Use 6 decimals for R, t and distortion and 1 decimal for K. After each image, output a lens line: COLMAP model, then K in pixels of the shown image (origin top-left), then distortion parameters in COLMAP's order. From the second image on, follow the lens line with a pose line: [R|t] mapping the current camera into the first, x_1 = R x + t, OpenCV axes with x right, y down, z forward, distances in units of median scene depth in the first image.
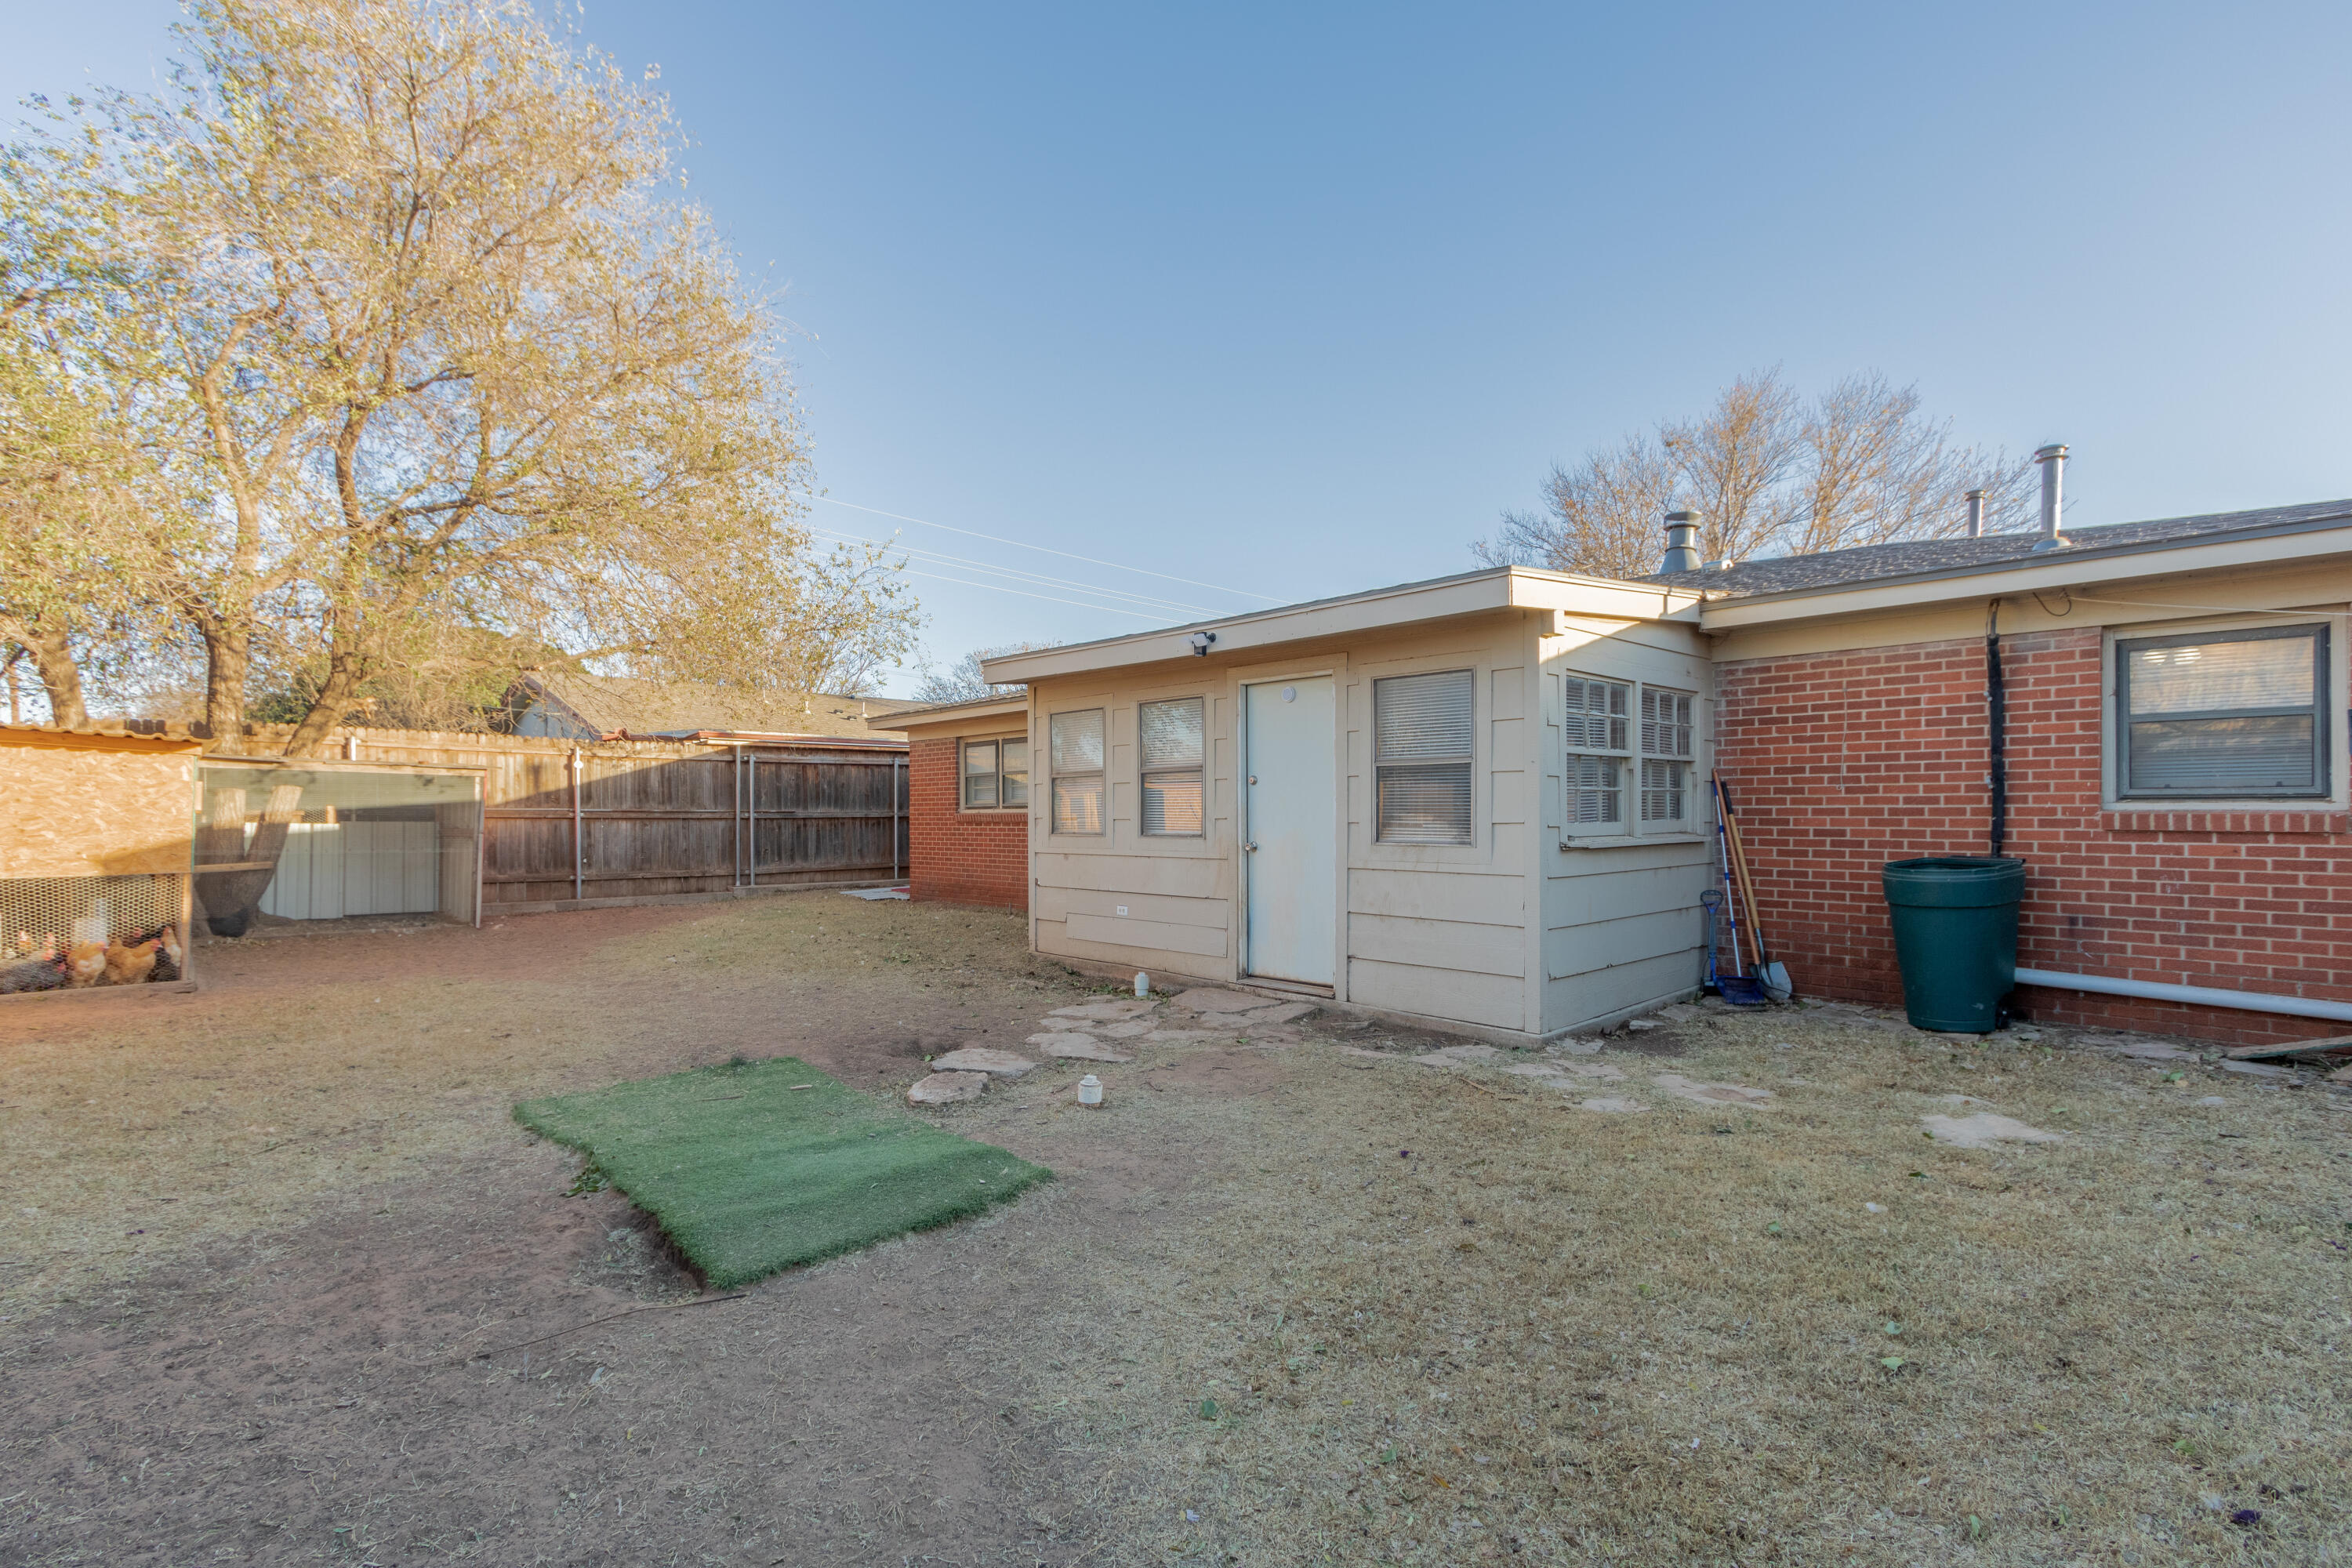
lens RADIAL K [[1107.7, 0, 1171.4], [0, 1107.7, 756.2], [0, 0, 1]] dist [0.007651, -0.000214]
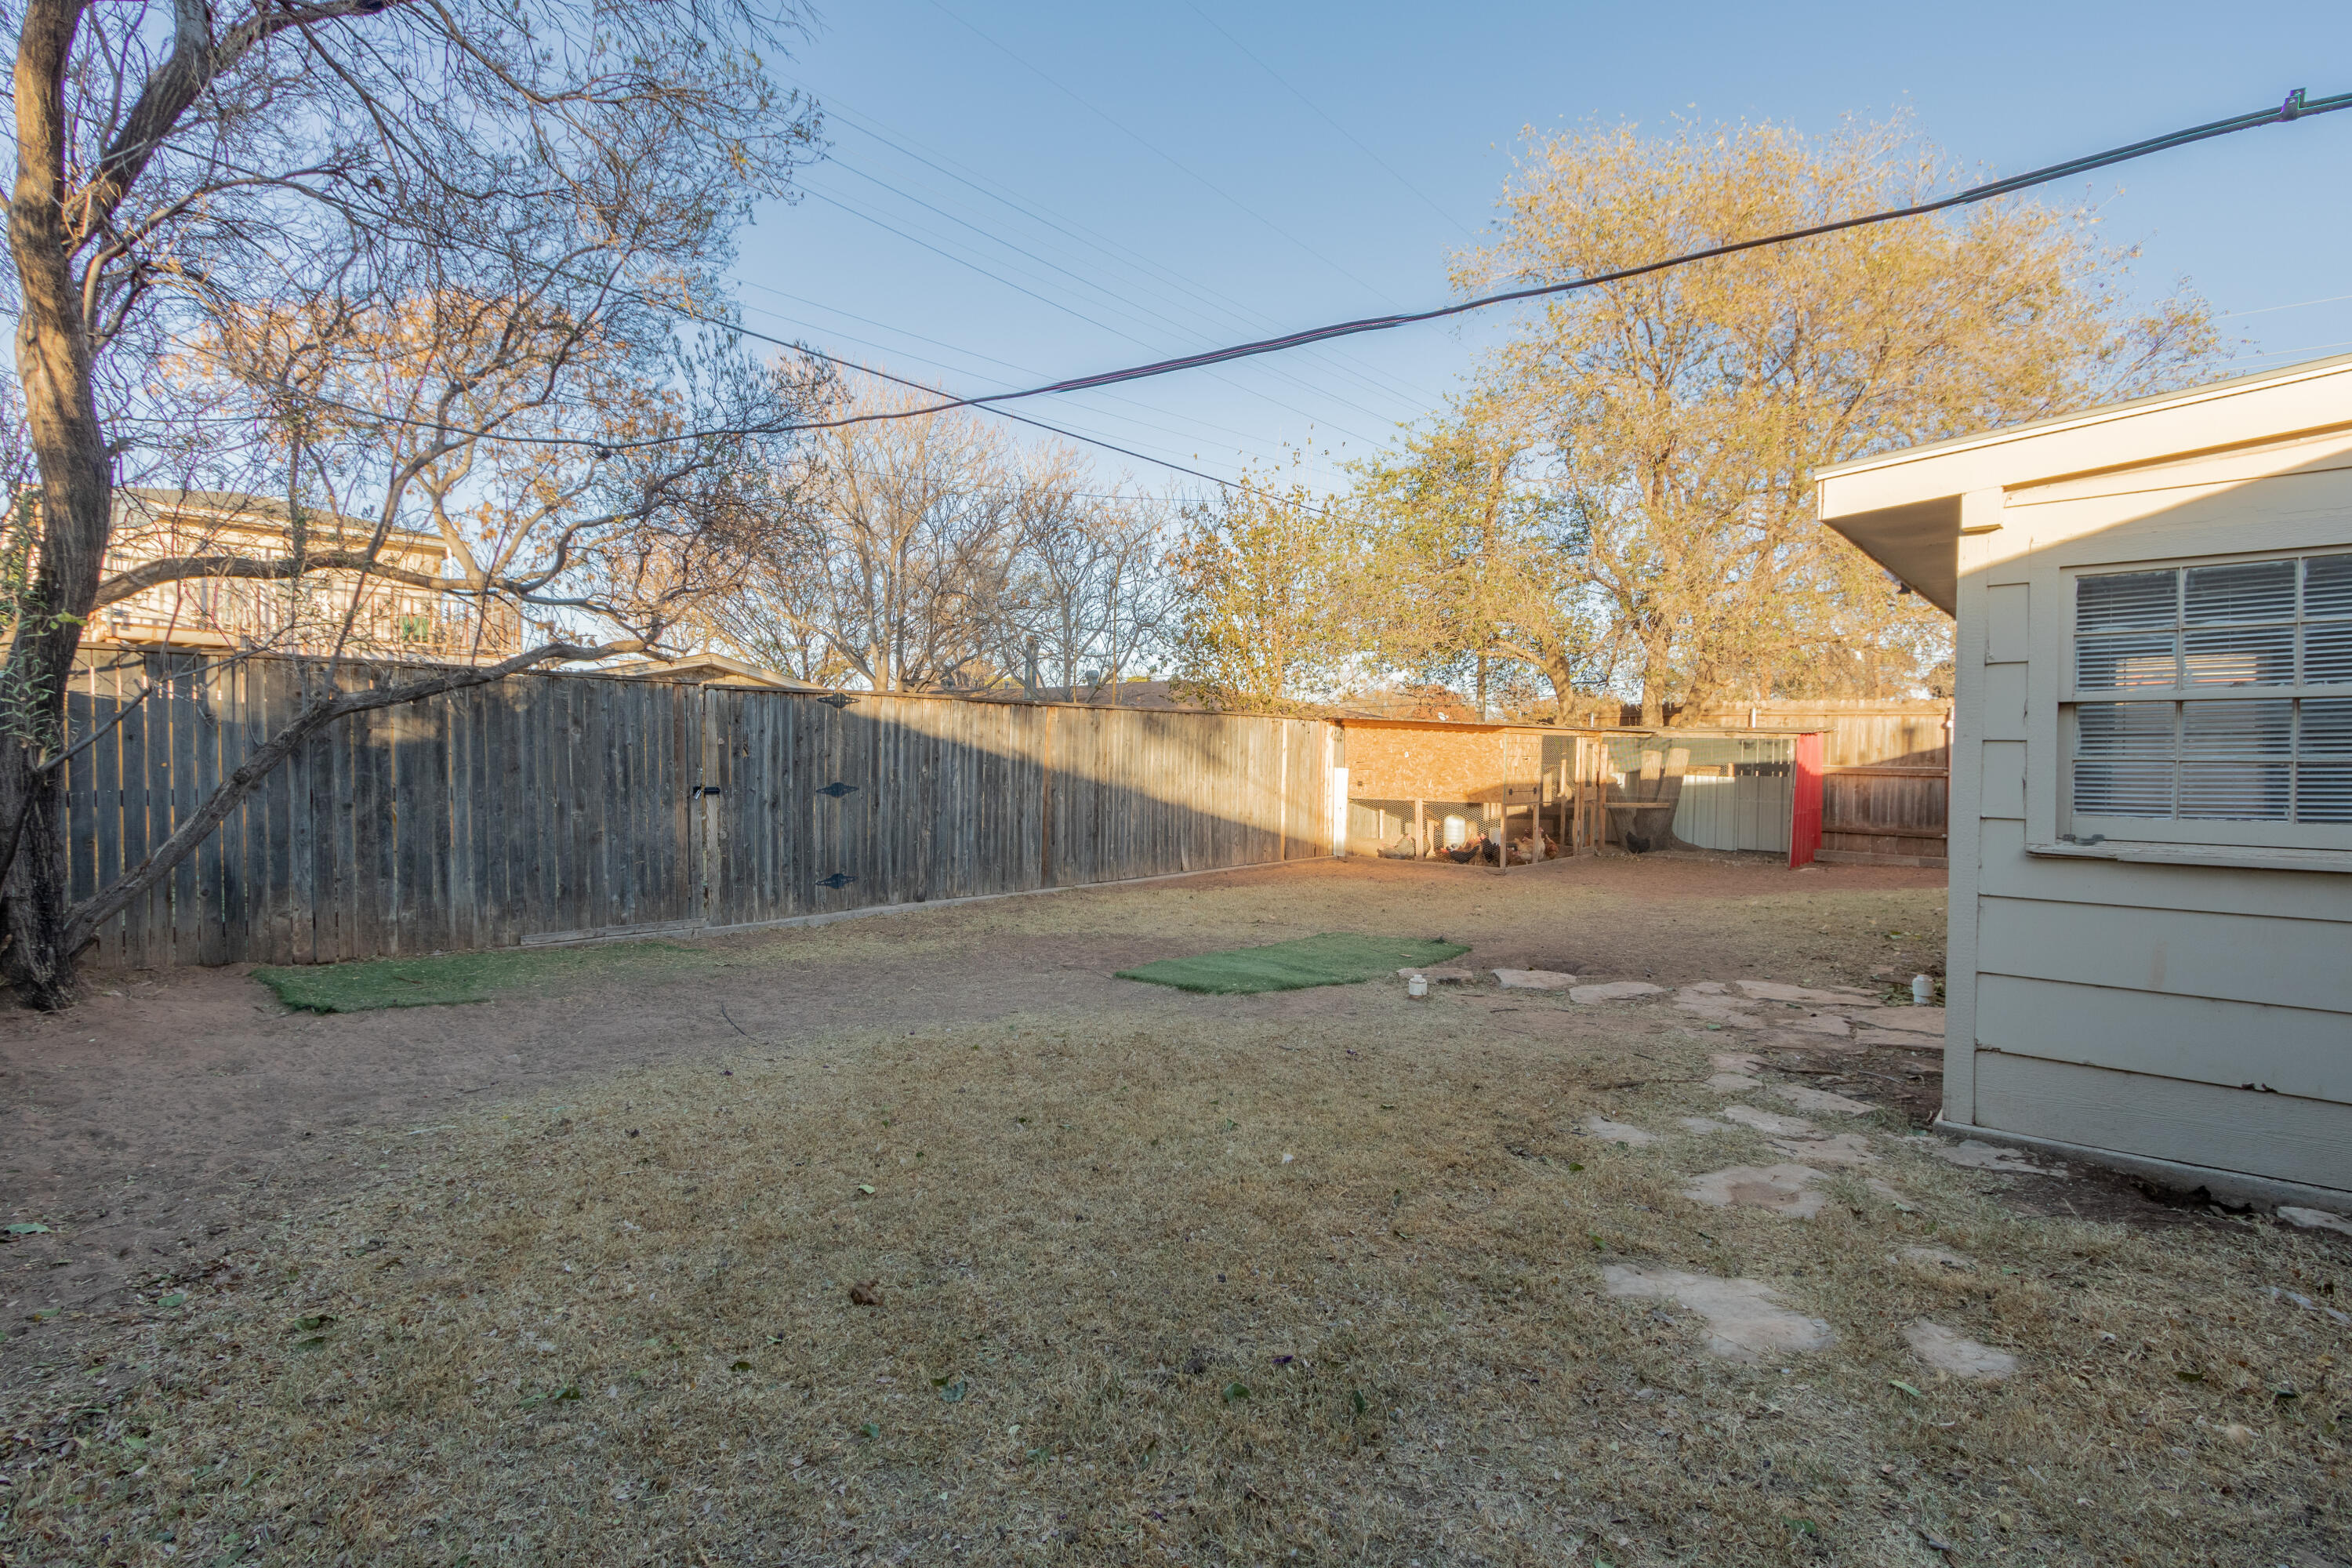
lens RADIAL K [[1107.7, 0, 1171.4], [0, 1107.7, 756.2], [0, 0, 1]] dist [0.007651, -0.000214]
pose [[0.108965, 0.004682, -0.994035, 0.462882], [0.037997, 0.999238, 0.008872, 0.000493], [0.993319, -0.038737, 0.108704, 0.218641]]
